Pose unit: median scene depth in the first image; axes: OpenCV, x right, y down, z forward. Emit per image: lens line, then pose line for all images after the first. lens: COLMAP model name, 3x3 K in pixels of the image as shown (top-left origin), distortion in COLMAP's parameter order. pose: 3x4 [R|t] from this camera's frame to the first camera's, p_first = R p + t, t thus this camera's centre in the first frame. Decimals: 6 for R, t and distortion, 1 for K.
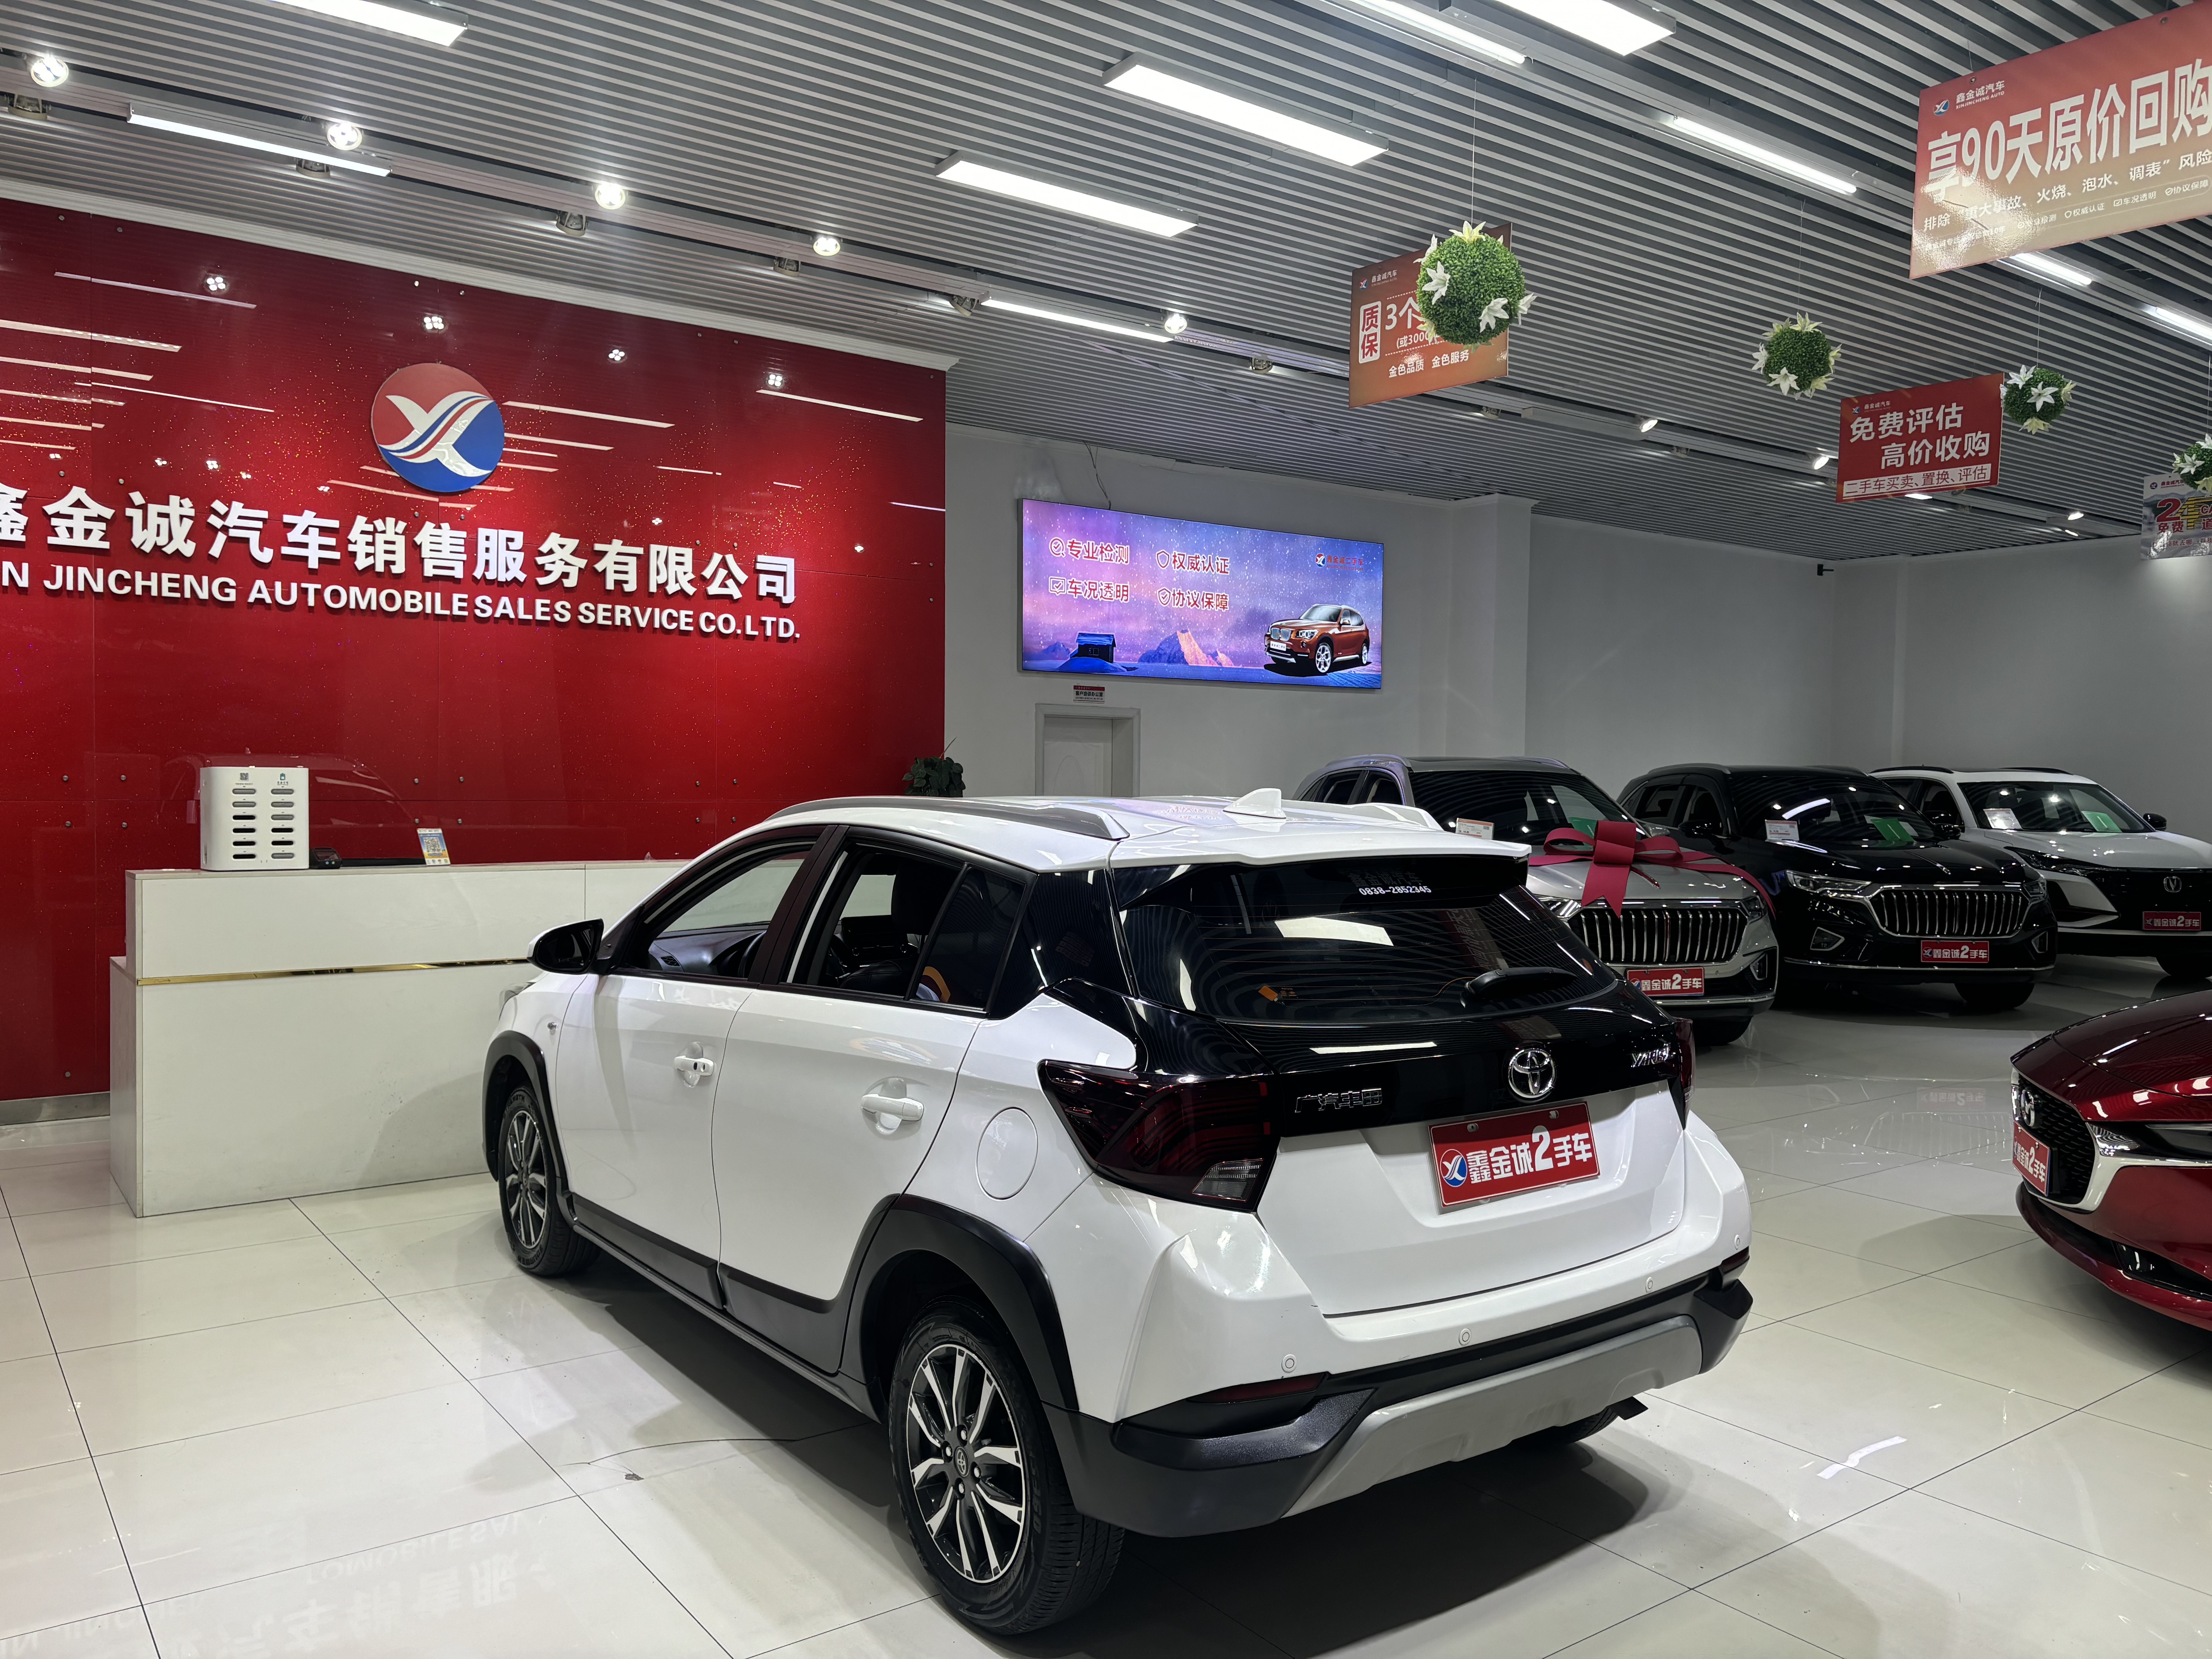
lens RADIAL K [[1667.9, 0, 1106.7], [0, 1667.9, 837.6], [0, 0, 1]] dist [0.073675, -0.081636]
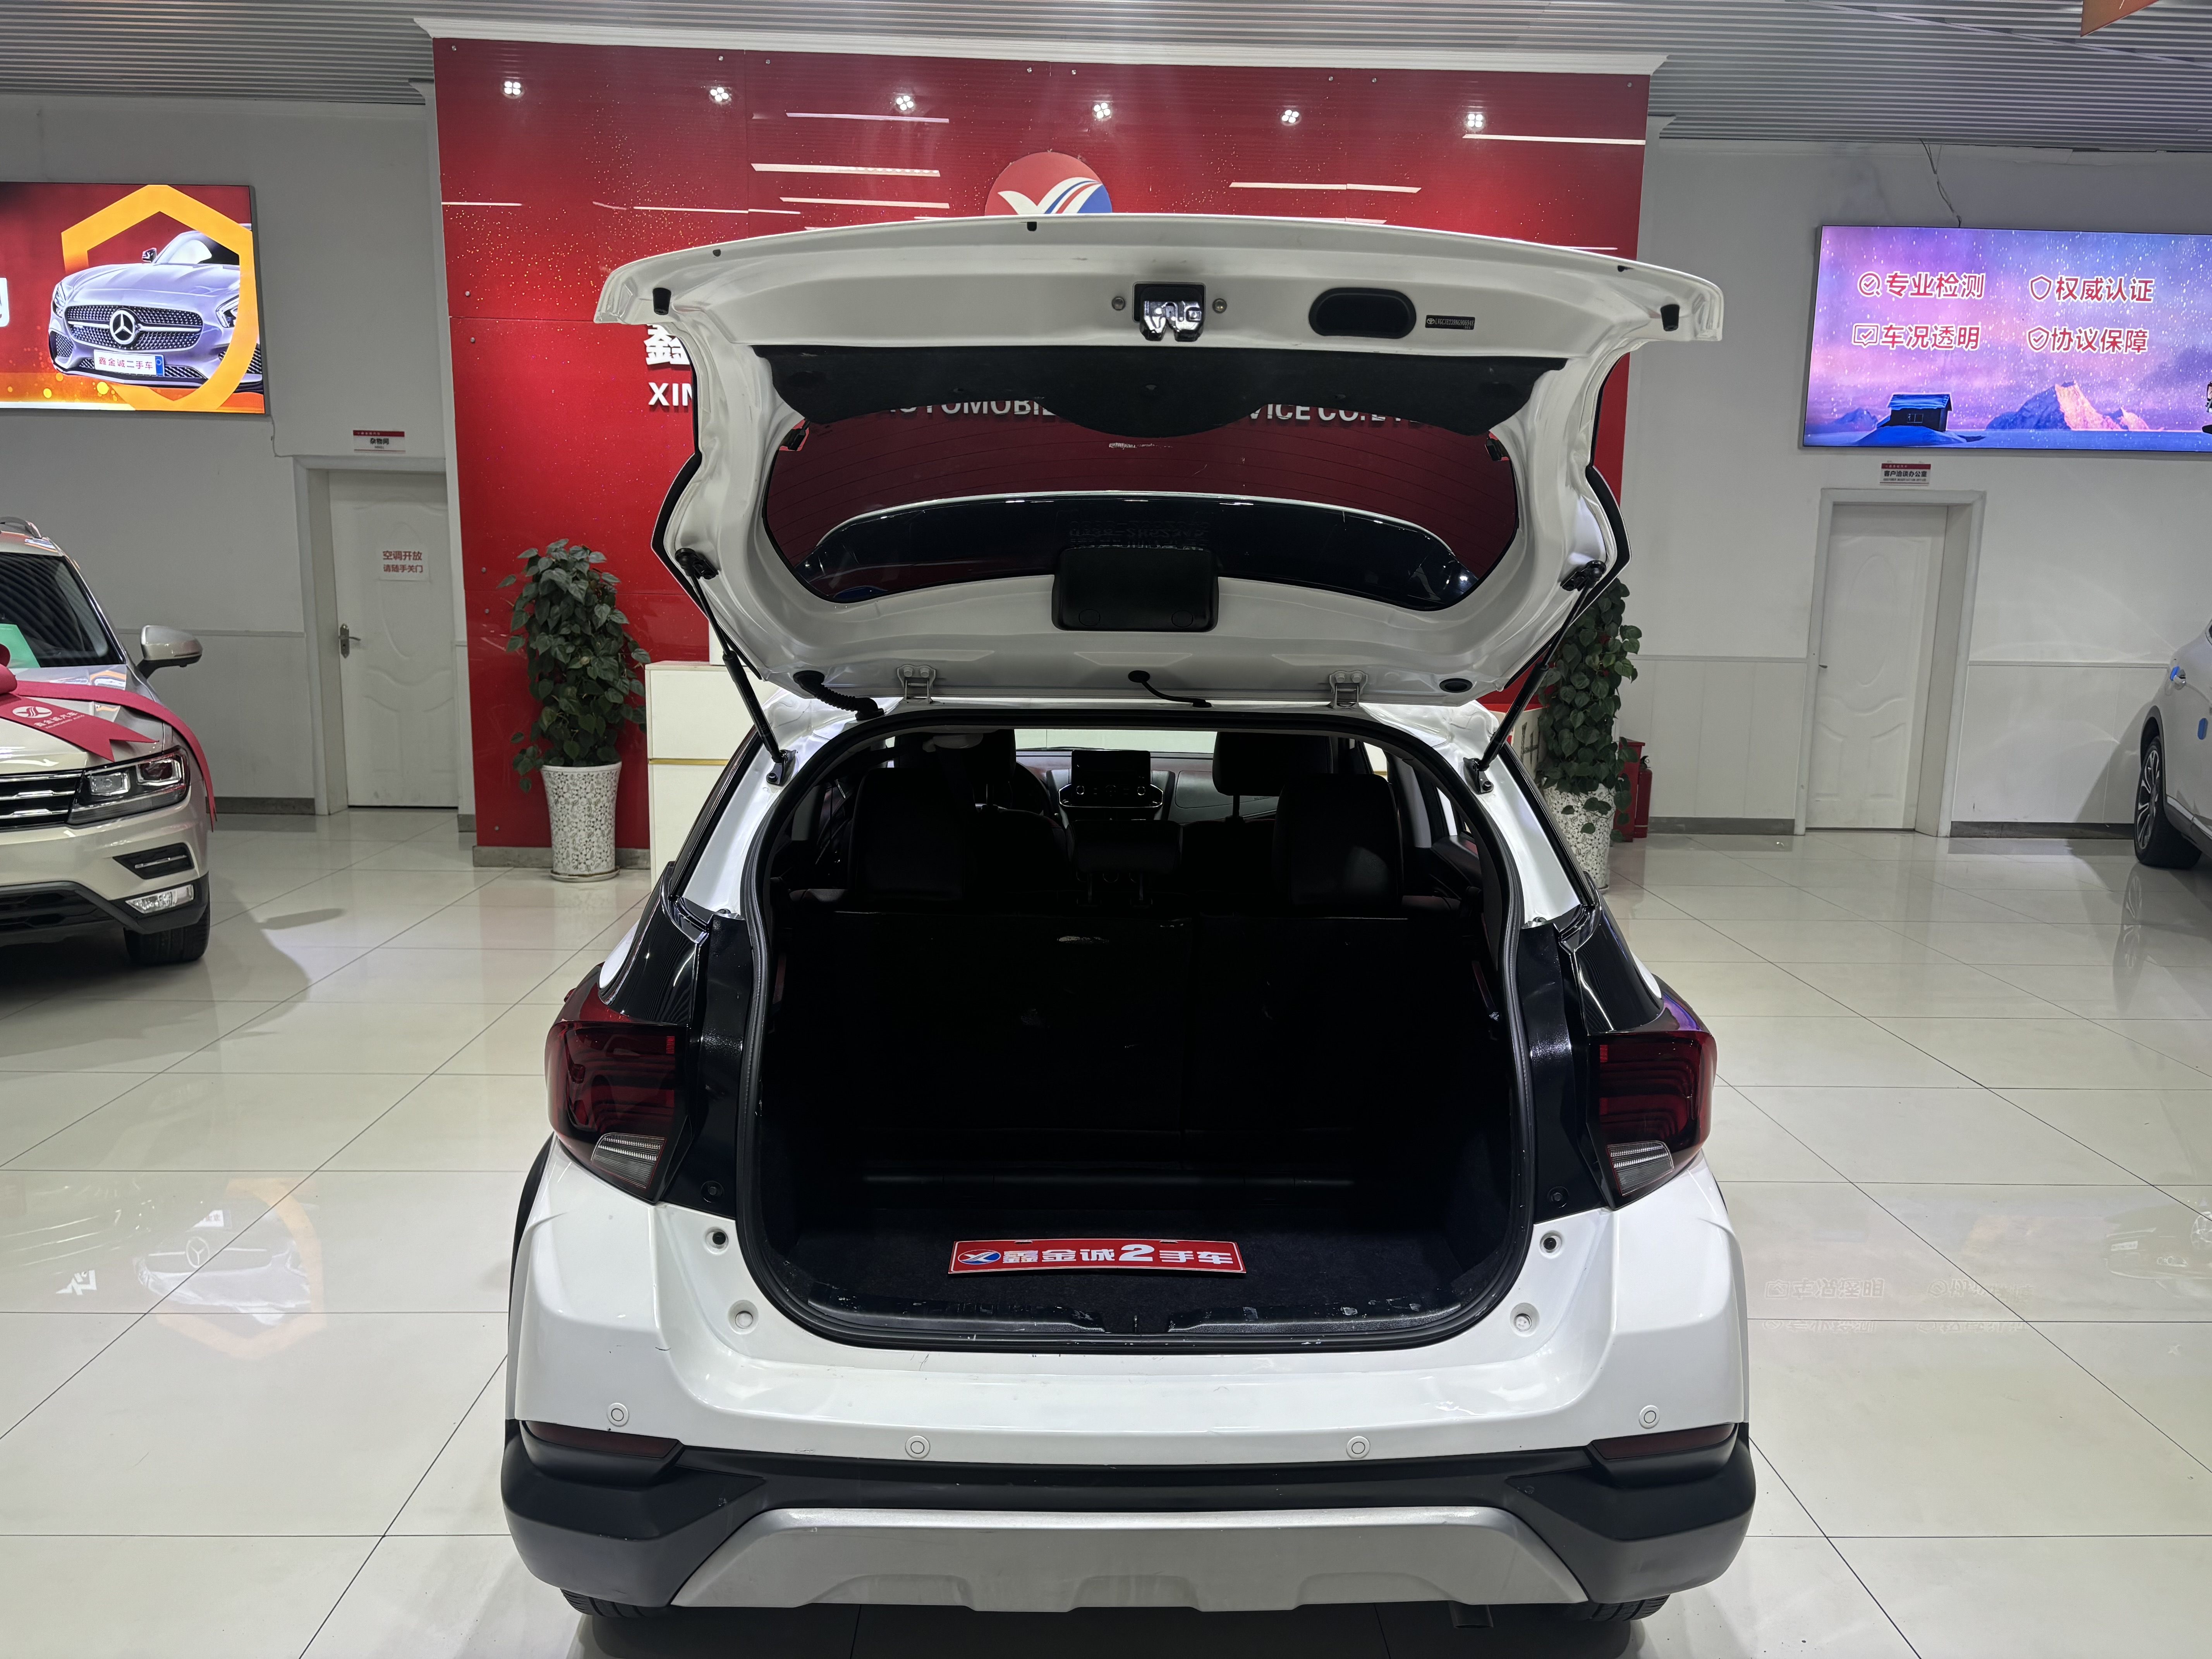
lens RADIAL K [[1667.9, 0, 1108.8], [0, 1667.9, 839.0], [0, 0, 1]] dist [0.073675, -0.081636]
pose [[0.819250, 0.098256, -0.564956, 0.213201], [-0.029115, 0.991068, 0.130144, -0.012349], [0.572697, -0.090171, 0.814793, 0.172852]]
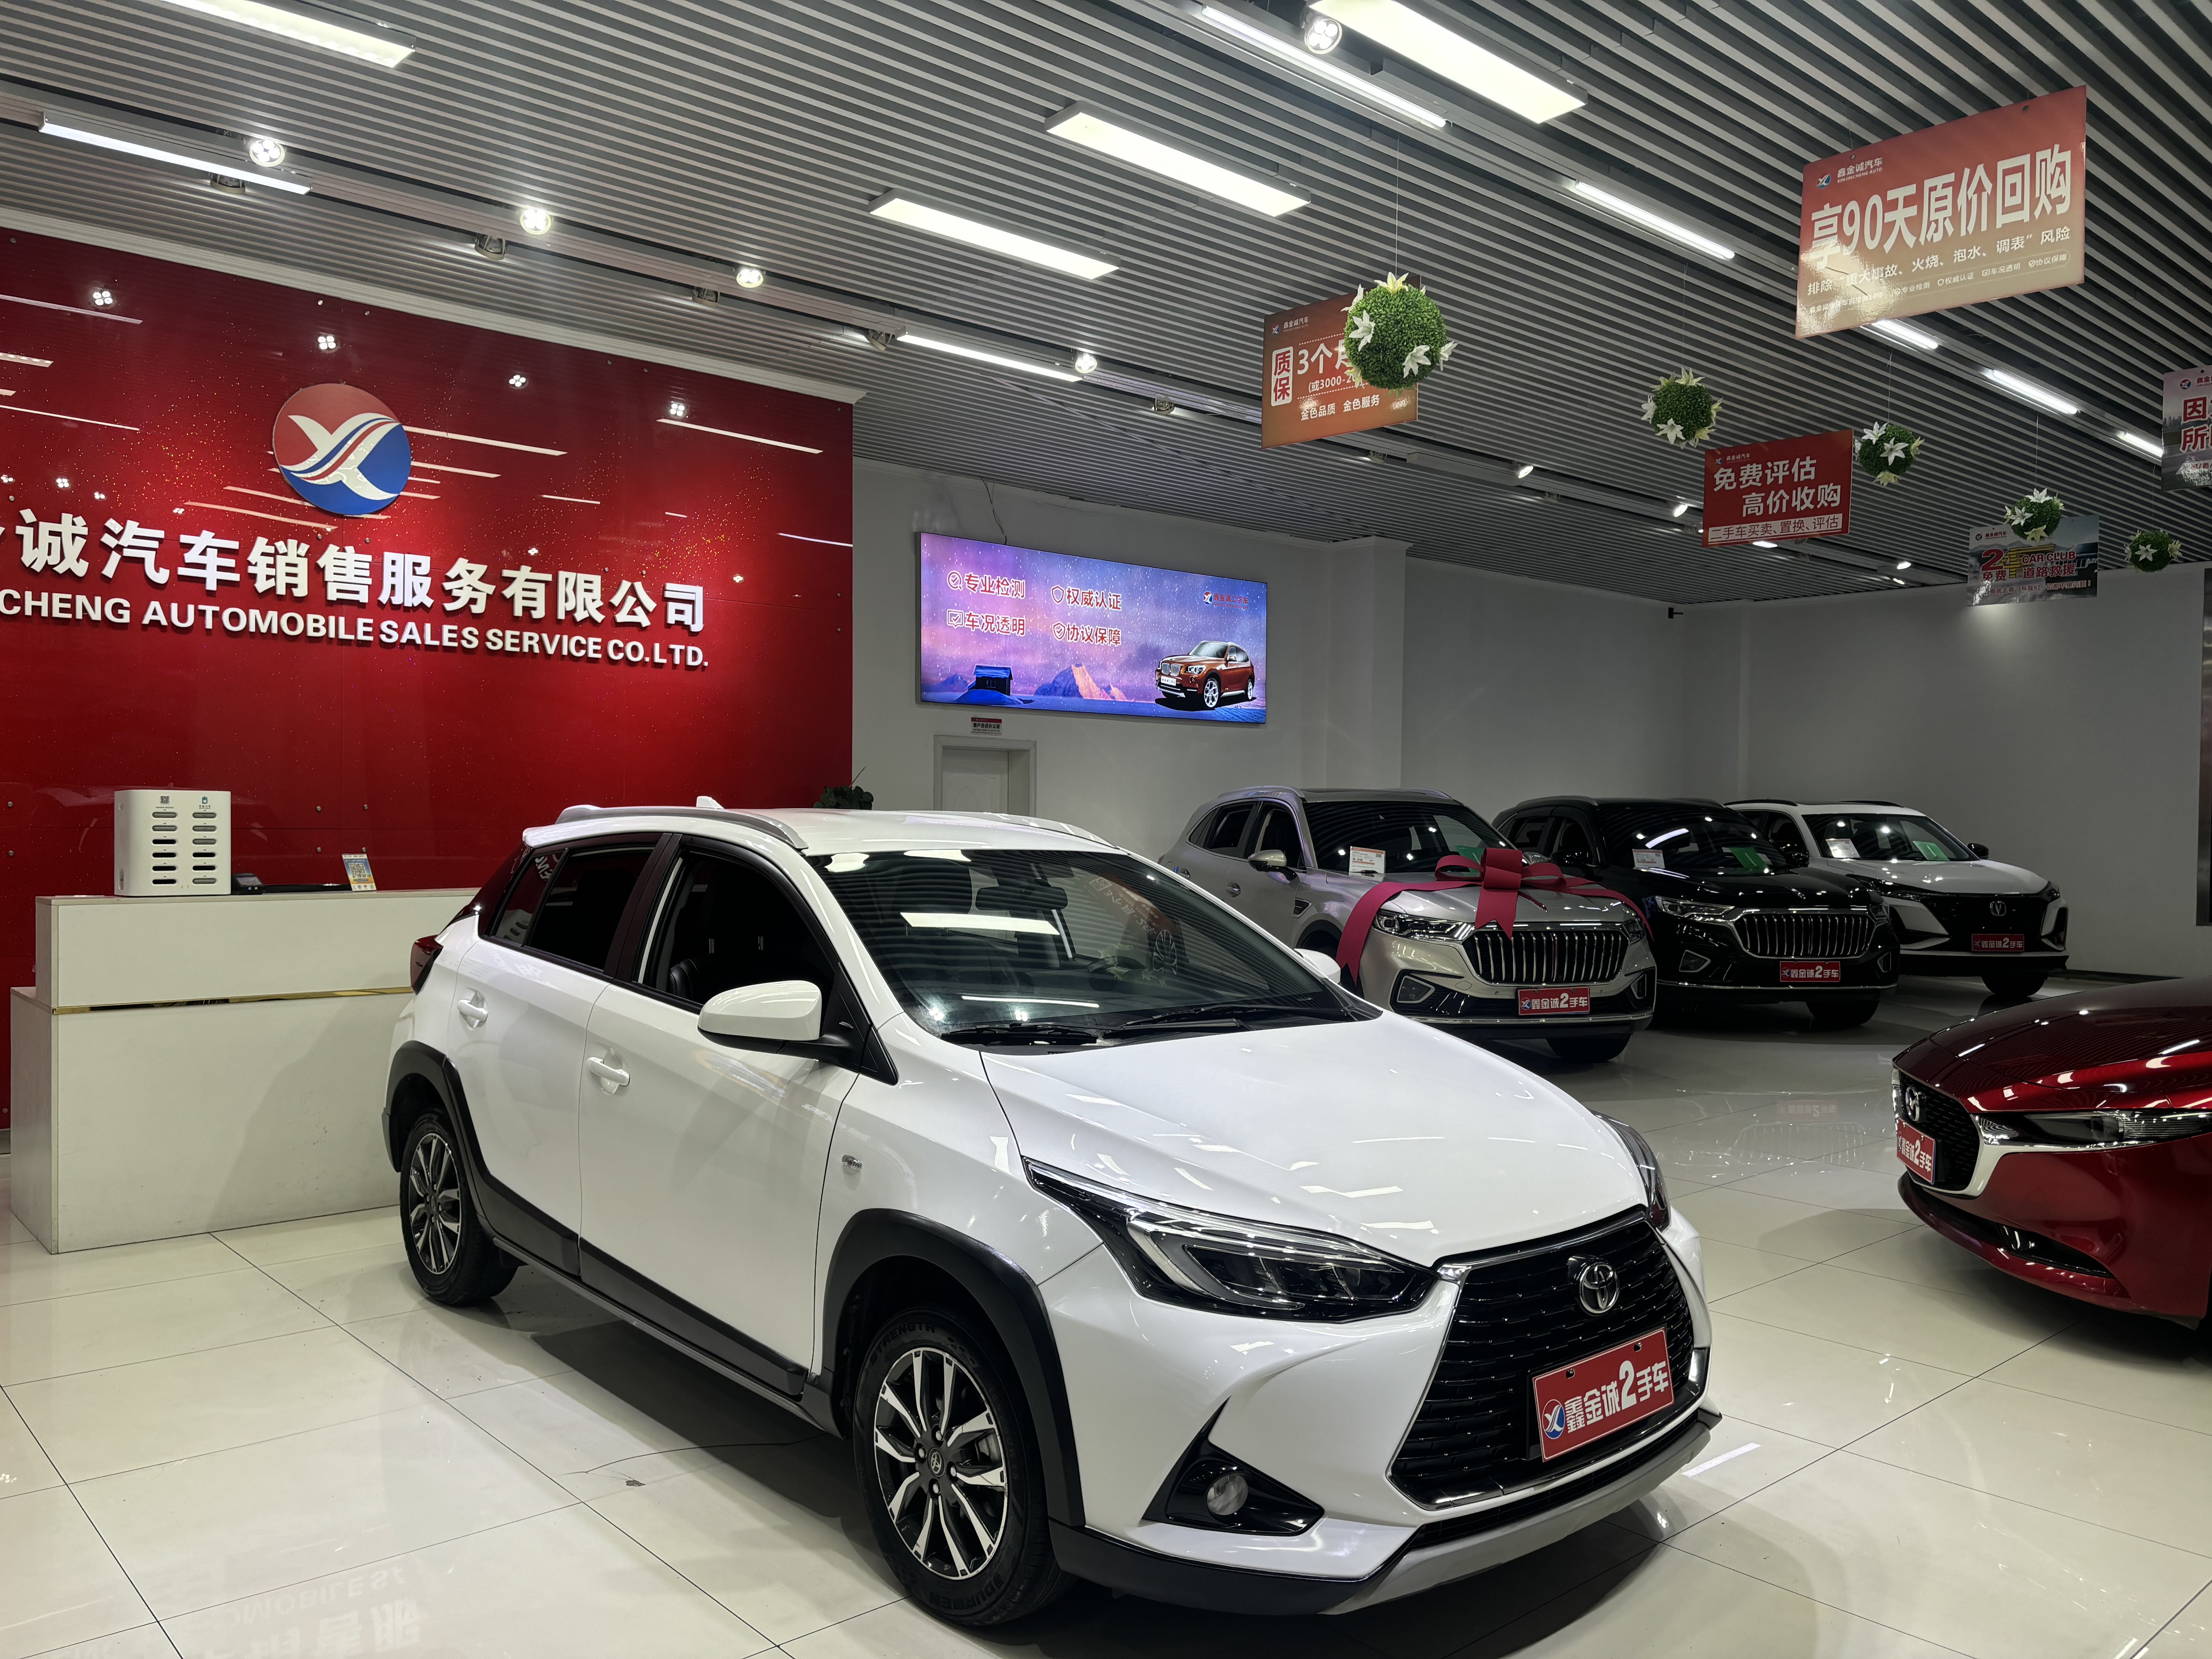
lens RADIAL K [[1667.9, 0, 1119.5], [0, 1667.9, 852.9], [0, 0, 1]] dist [0.073675, -0.081636]
pose [[0.995458, -0.003035, 0.095157, -0.037950], [0.004392, 0.999892, -0.014052, 0.007325], [-0.095104, 0.014406, 0.995363, -0.017520]]
